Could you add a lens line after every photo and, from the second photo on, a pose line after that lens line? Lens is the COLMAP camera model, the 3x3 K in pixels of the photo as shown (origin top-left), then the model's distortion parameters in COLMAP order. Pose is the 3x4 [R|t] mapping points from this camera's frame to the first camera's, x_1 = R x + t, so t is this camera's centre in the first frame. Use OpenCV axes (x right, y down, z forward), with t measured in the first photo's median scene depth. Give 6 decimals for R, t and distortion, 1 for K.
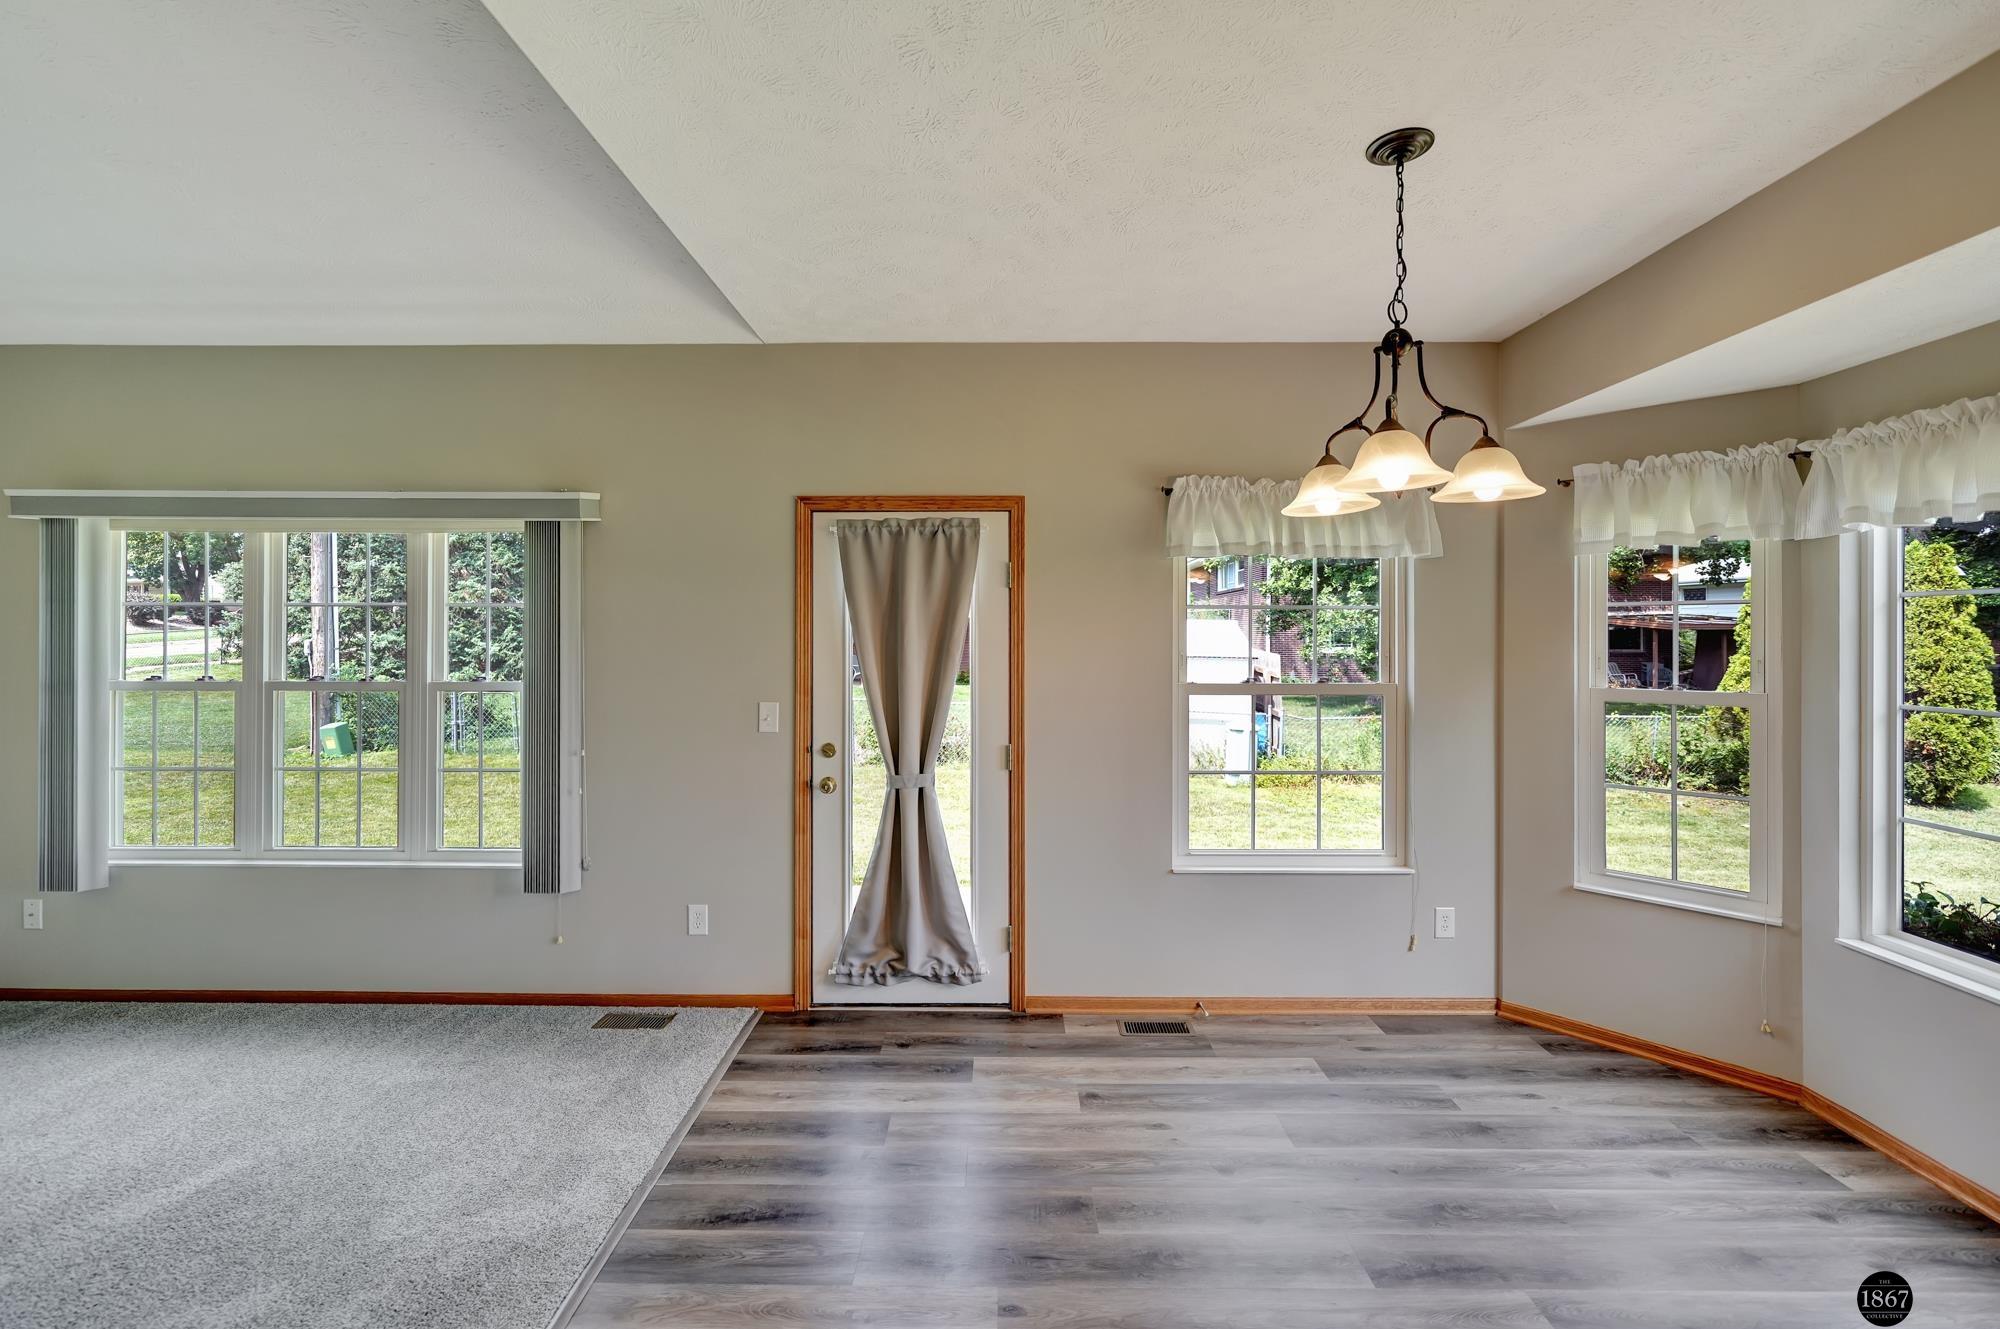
lens RADIAL K [[818.7, 0, 997.6], [0, 818.7, 635.5], [0, 0, 1]] dist [-0.001138, -0.000312]
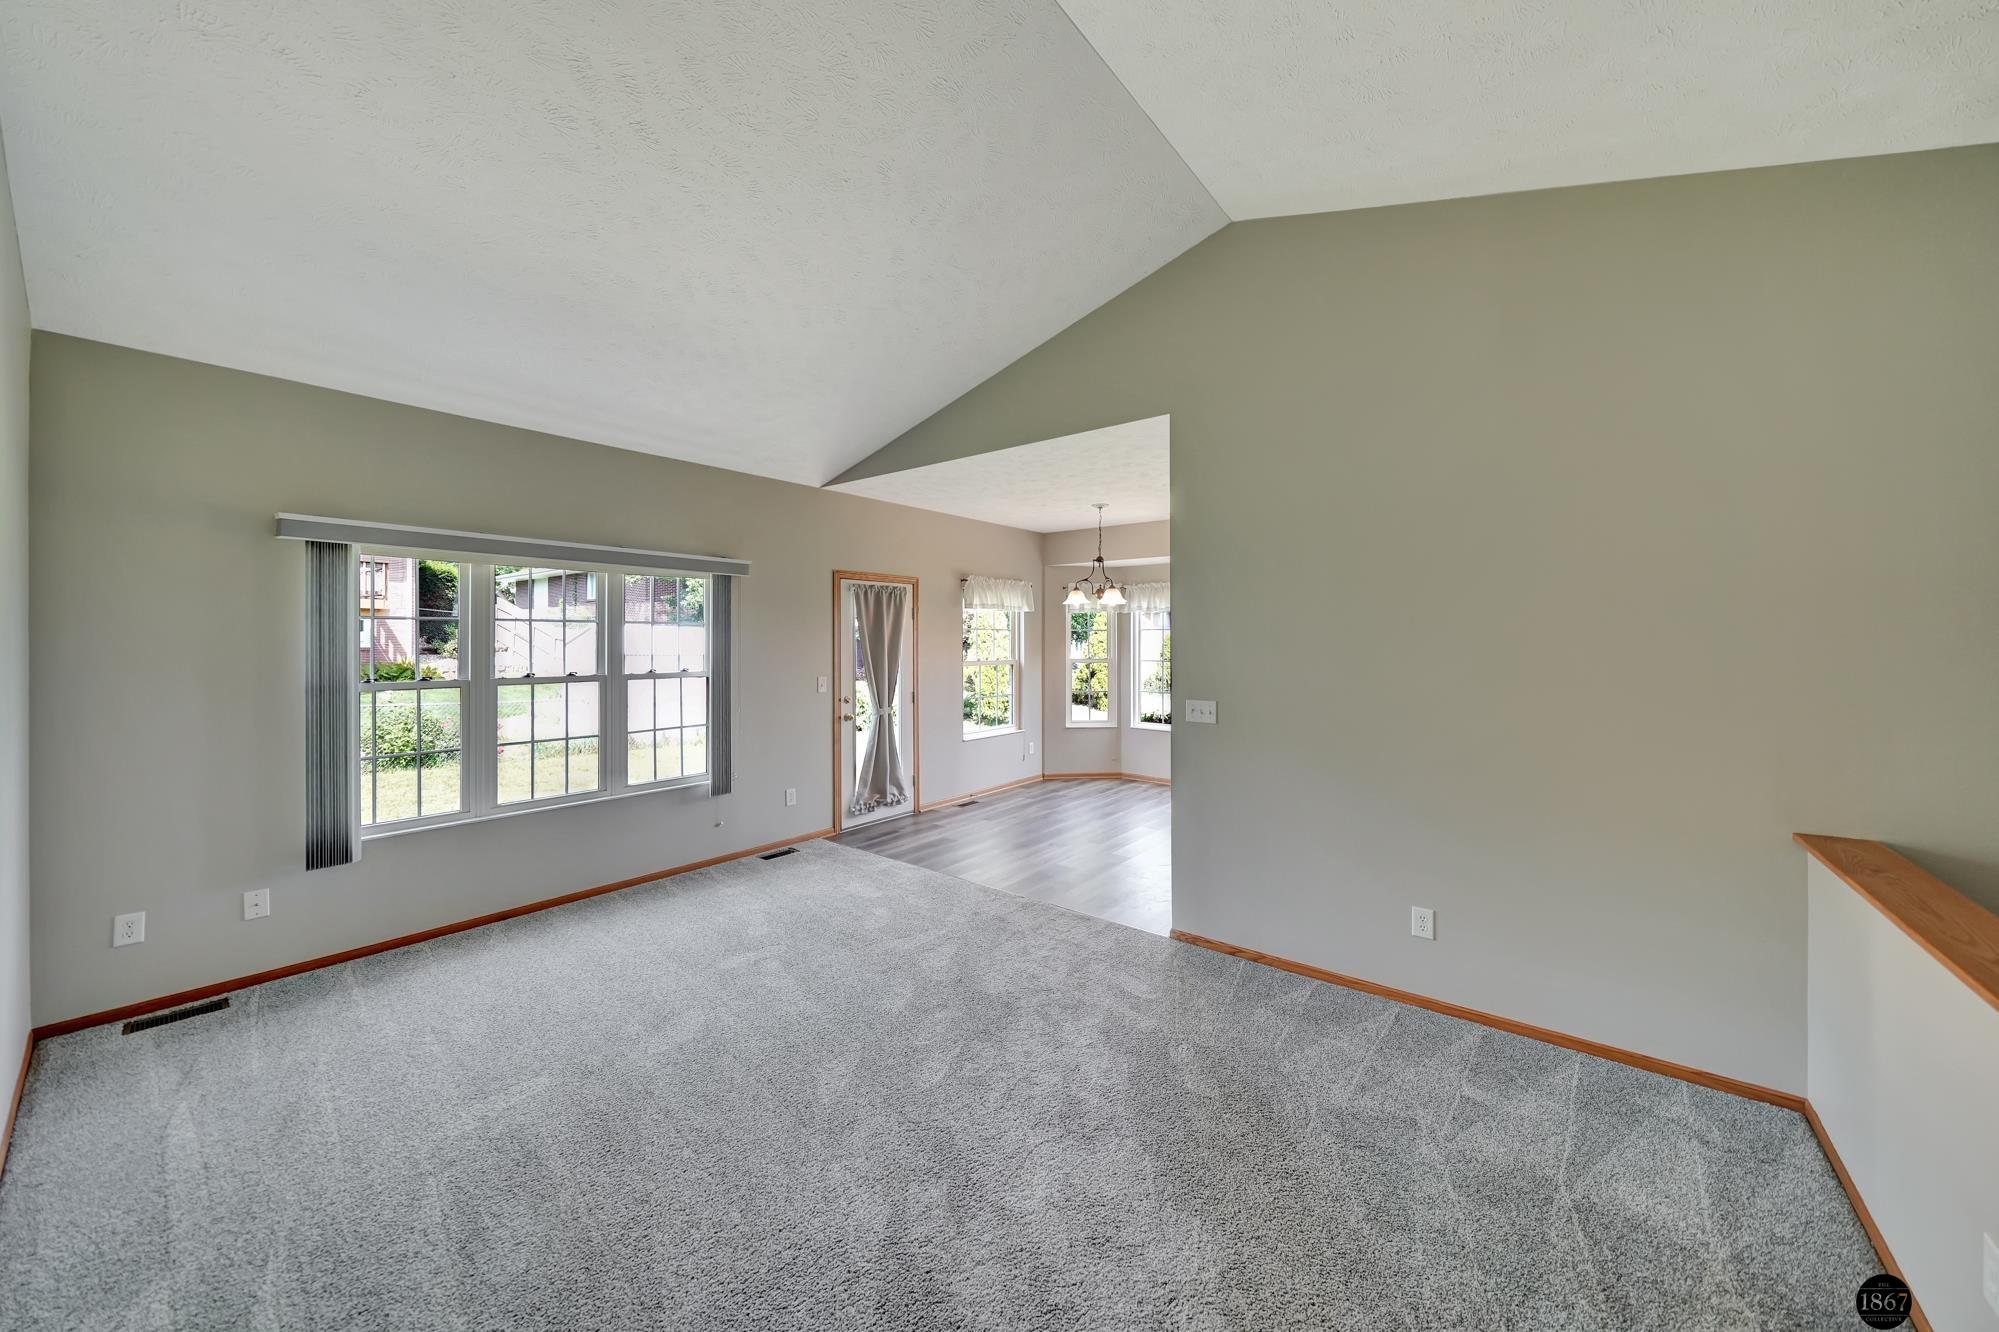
lens RADIAL K [[701.2, 0, 1001.4], [0, 701.2, 630.8], [0, 0, 1]] dist [-0.002474, 0.000030]
pose [[0.619547, 0.008084, 0.784918, -1.324853], [-0.000031, 0.999947, -0.010275, -0.009036], [-0.784959, 0.006341, 0.619515, -0.345836]]
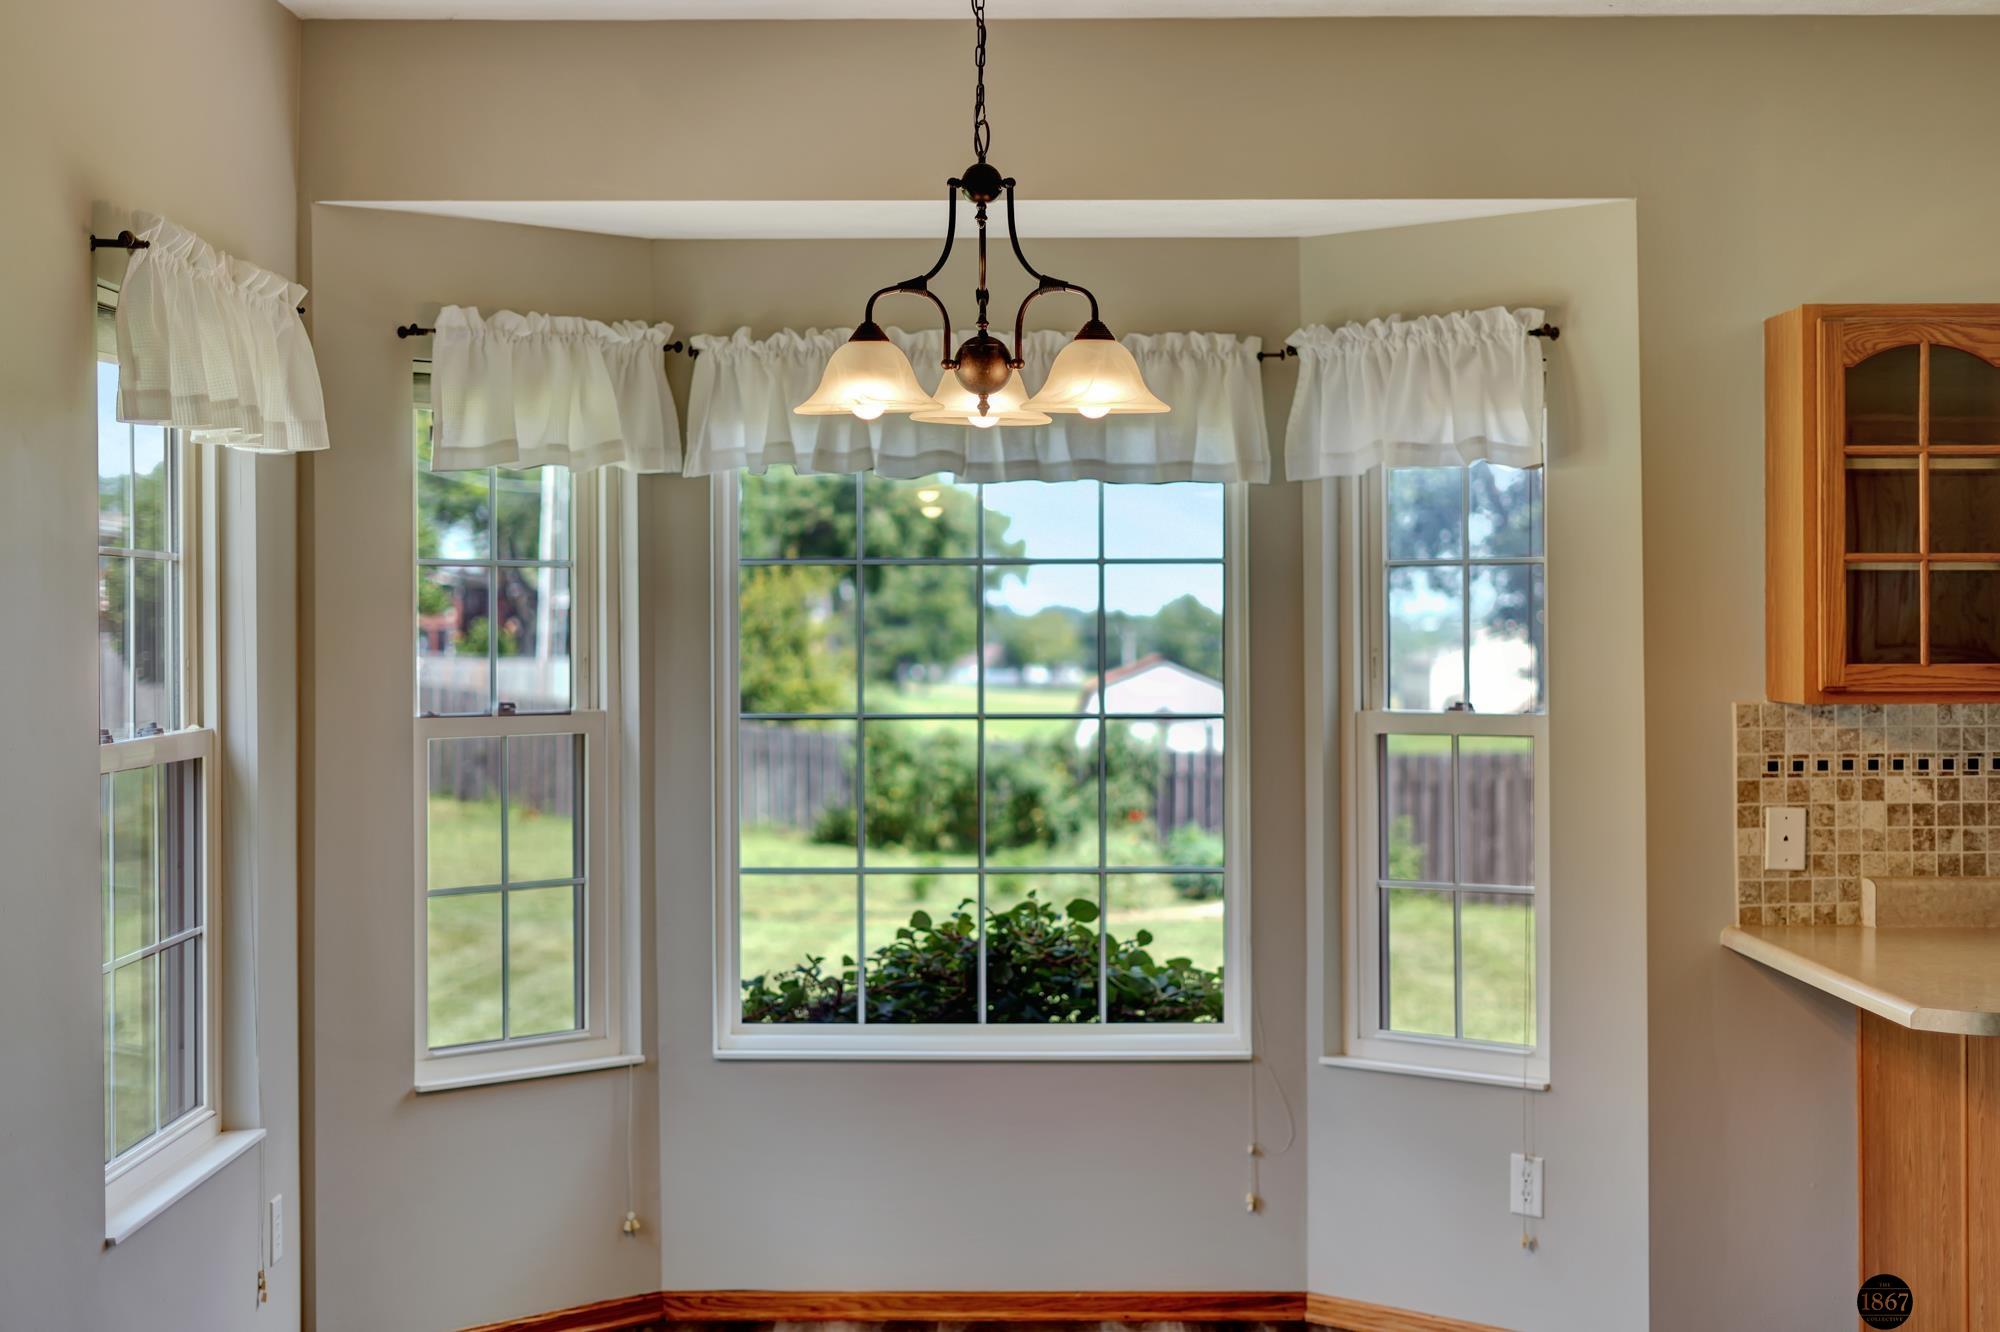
lens RADIAL K [[2966.7, 0, 1000.2], [0, 2966.7, 619.0], [0, 0, 1]] dist [-0.004222, -0.023261]
pose [[-0.007704, -0.003209, 0.999965, -1.174117], [0.001503, 0.999994, 0.003220, -0.005159], [-0.999969, 0.001528, -0.007699, 0.603762]]
